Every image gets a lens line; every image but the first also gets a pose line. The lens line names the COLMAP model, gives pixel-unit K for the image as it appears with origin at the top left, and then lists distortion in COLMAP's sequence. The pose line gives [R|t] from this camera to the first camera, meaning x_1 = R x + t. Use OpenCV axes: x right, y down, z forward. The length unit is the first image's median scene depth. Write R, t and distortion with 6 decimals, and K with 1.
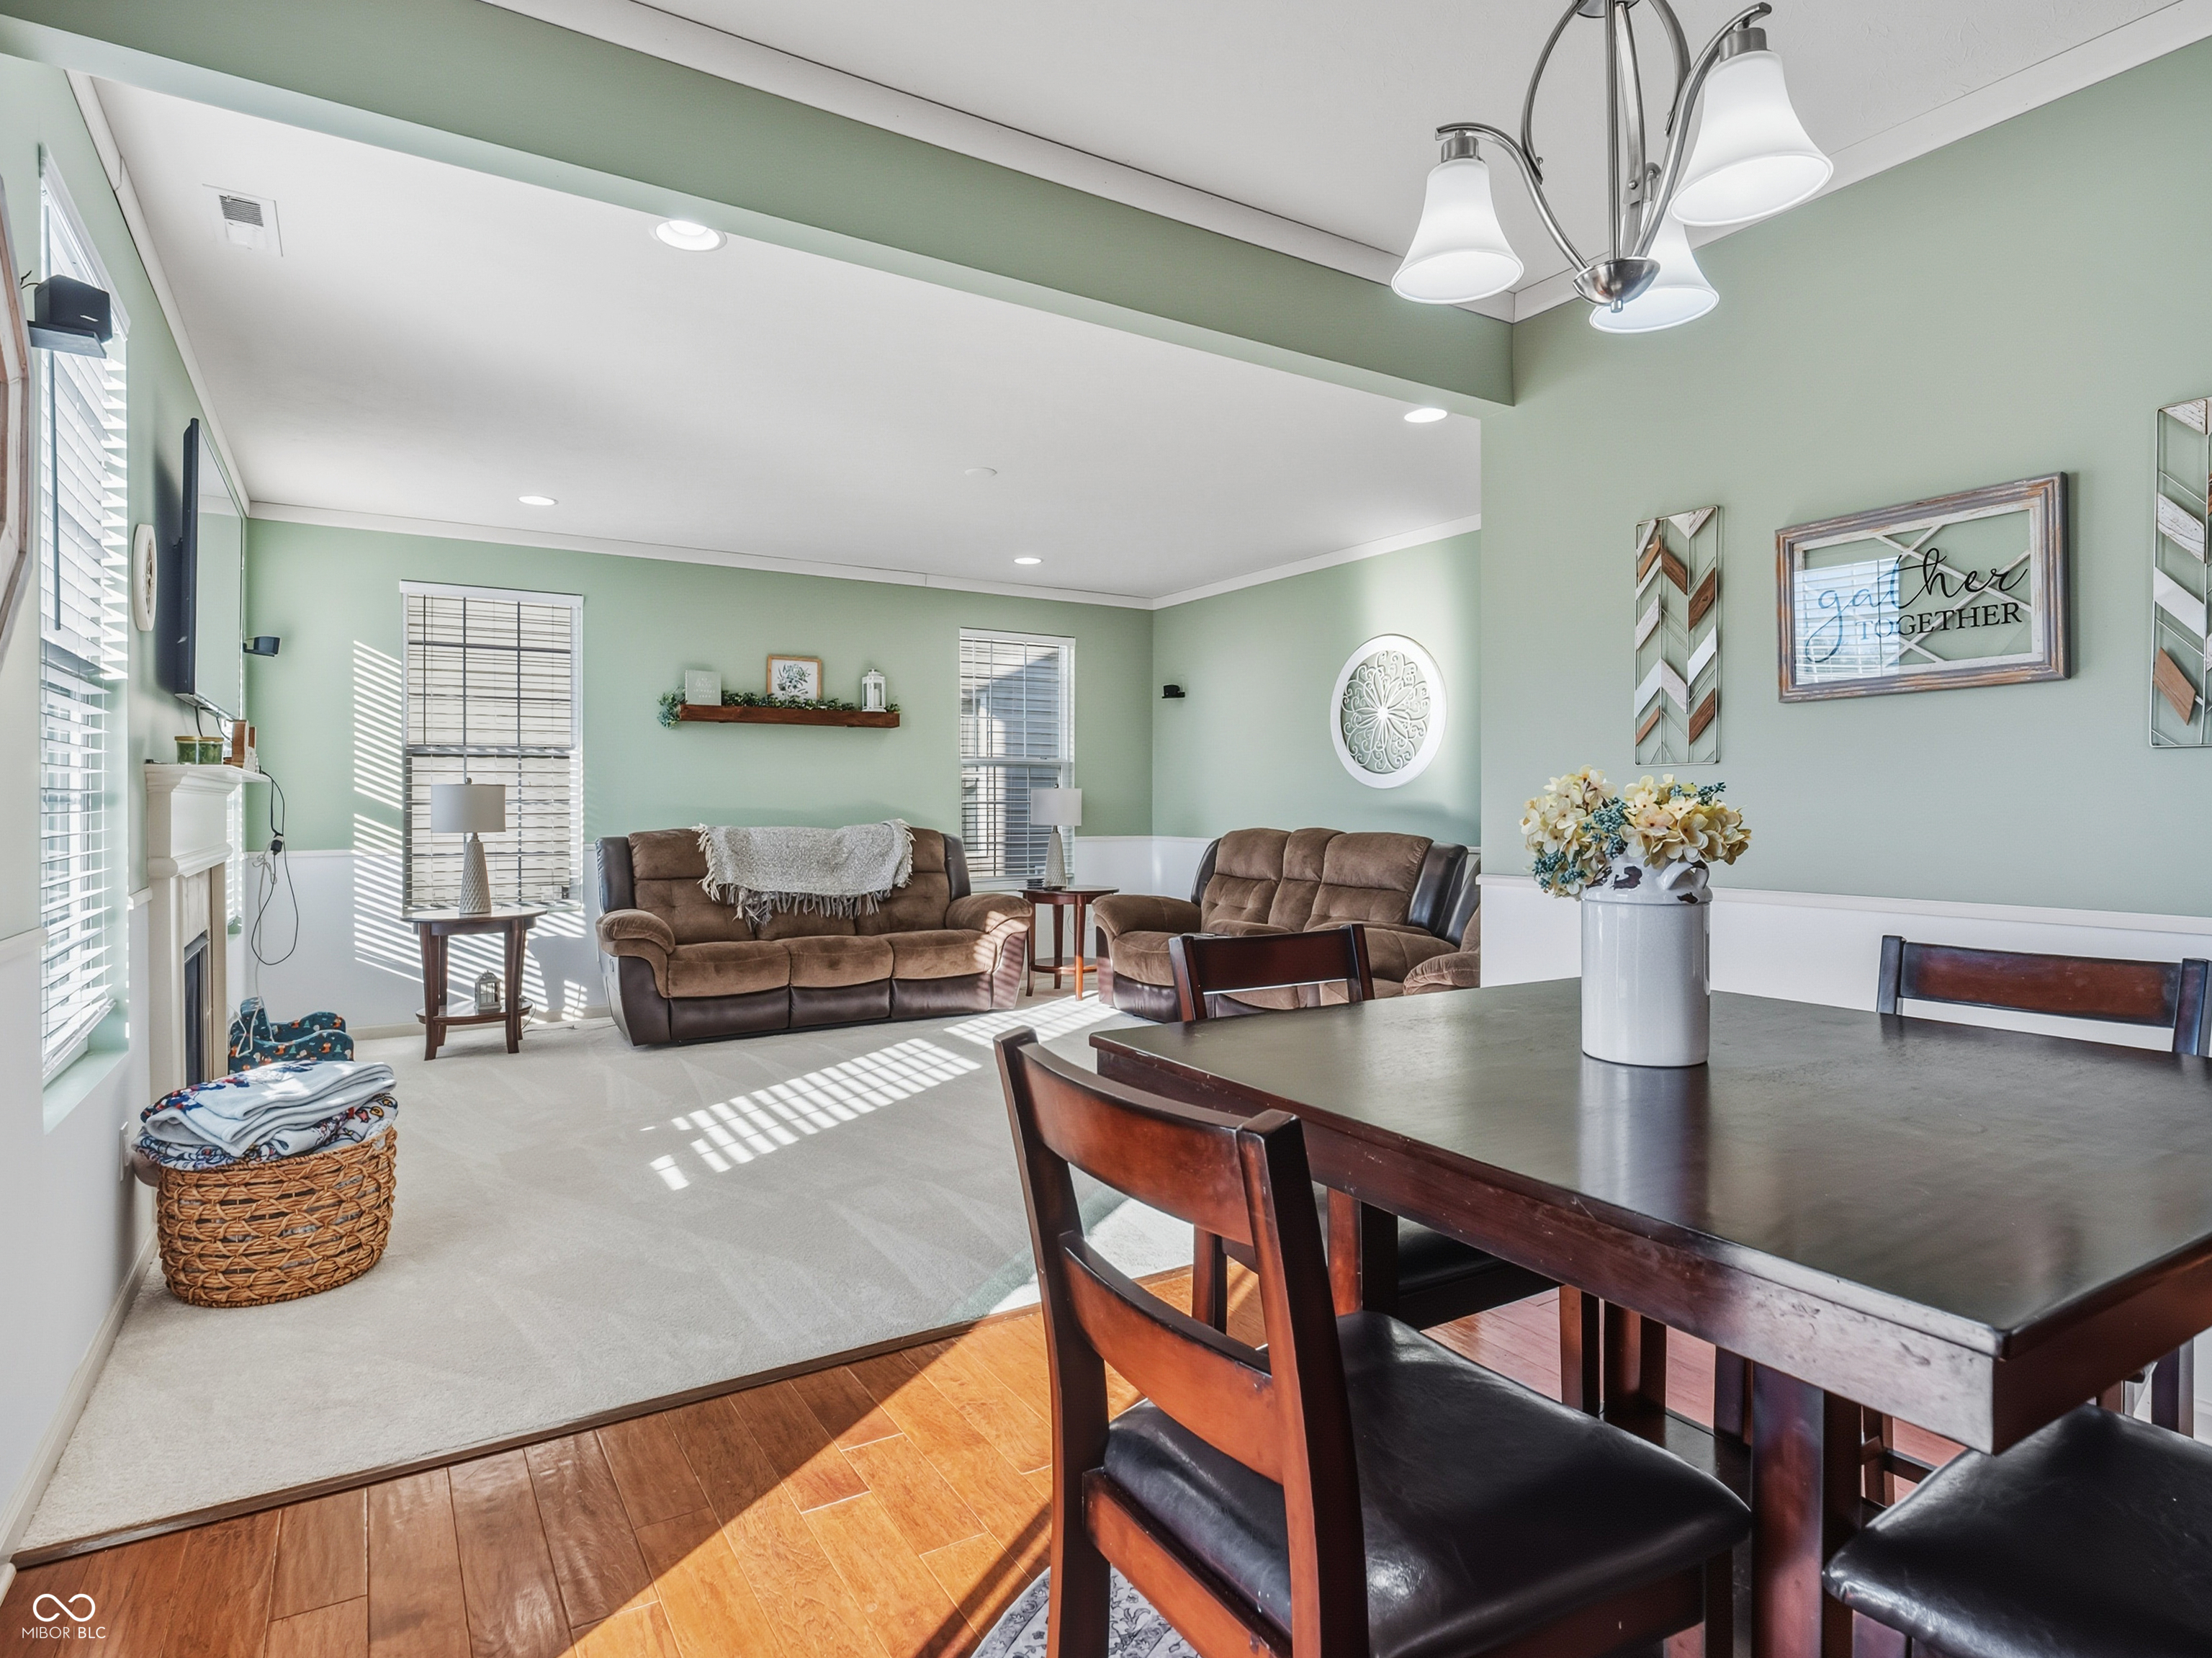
lens RADIAL K [[1182.3, 0, 1103.2], [0, 1182.3, 802.1], [0, 0, 1]] dist [-0.000043, 0.000023]
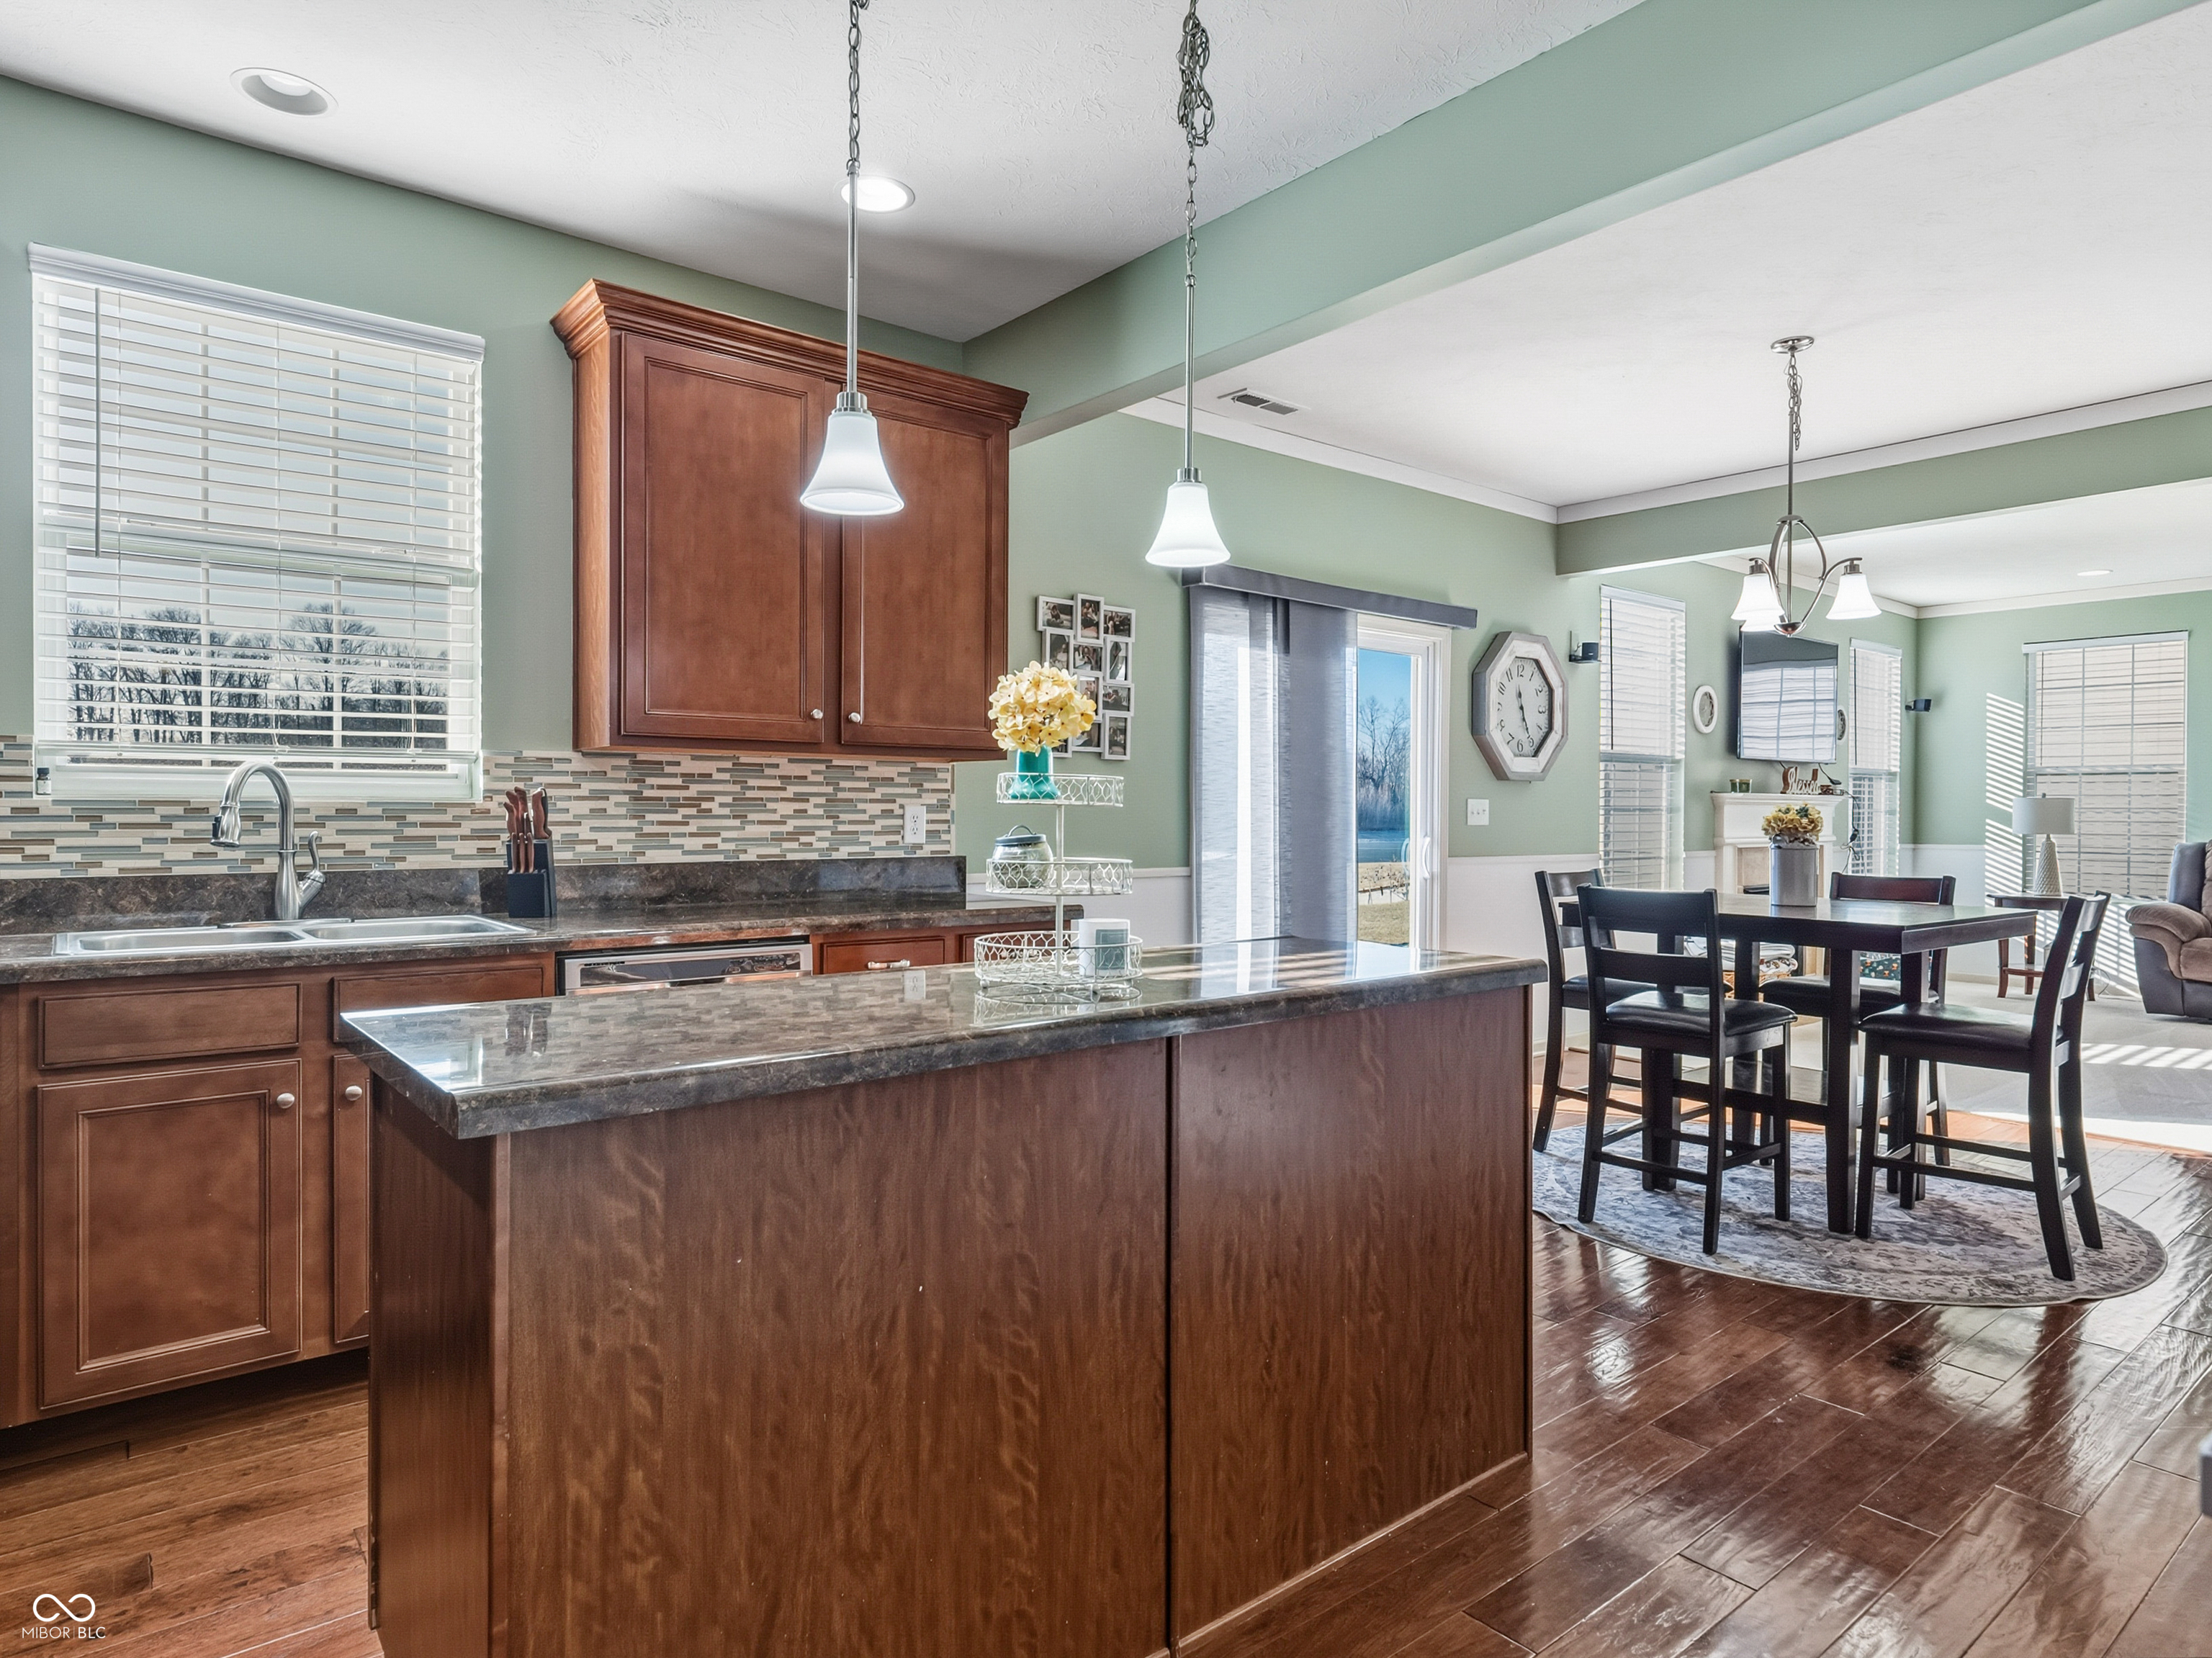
lens RADIAL K [[1261.0, 0, 1106.0], [0, 1261.0, 829.0], [0, 0, 1]] dist [0.044752, 0.000425]
pose [[0.120031, 0.016101, -0.992640, 0.775033], [-0.001545, 0.999870, 0.016031, -0.001712], [0.992769, -0.000391, 0.120041, -0.211249]]
